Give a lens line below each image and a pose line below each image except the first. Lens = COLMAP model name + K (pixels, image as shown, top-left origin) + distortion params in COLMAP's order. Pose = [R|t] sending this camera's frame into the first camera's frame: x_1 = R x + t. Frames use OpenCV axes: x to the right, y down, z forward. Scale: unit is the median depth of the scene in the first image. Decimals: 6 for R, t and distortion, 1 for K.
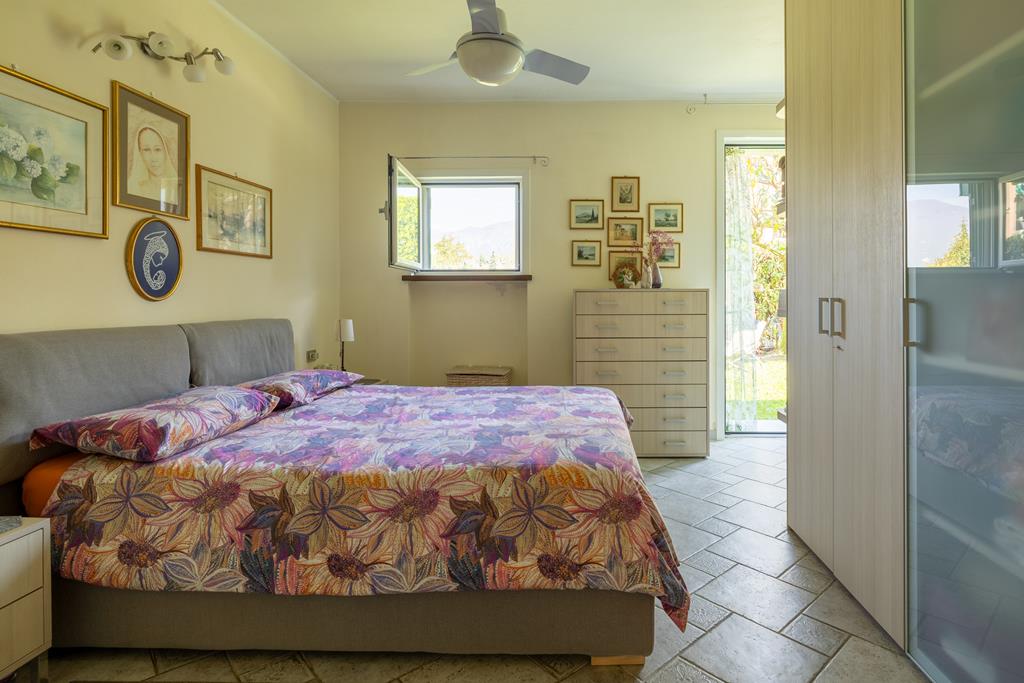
lens RADIAL K [[544.4, 0, 570.2], [0, 544.4, 301.4], [0, 0, 1]] dist [-0.007526, 0.005444]
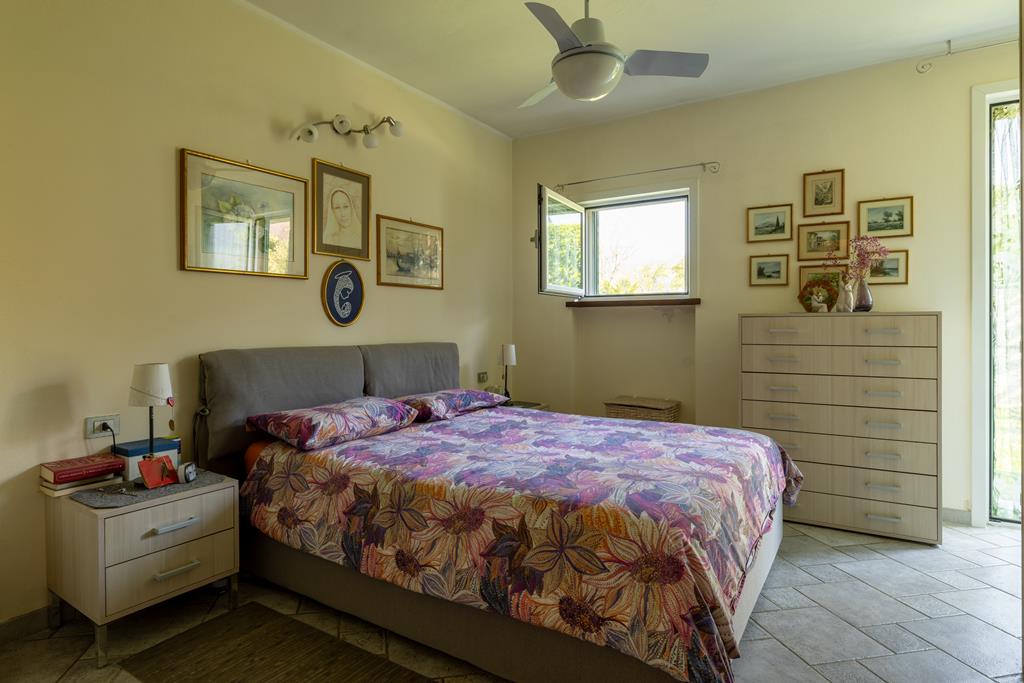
lens RADIAL K [[571.9, 0, 487.3], [0, 571.9, 326.1], [0, 0, 1]] dist [0.000847, -0.001736]
pose [[0.841629, 0.001926, -0.540053, 0.241834], [-0.003863, 0.999990, -0.002454, 0.000294], [0.540042, 0.004152, 0.841628, 0.060705]]
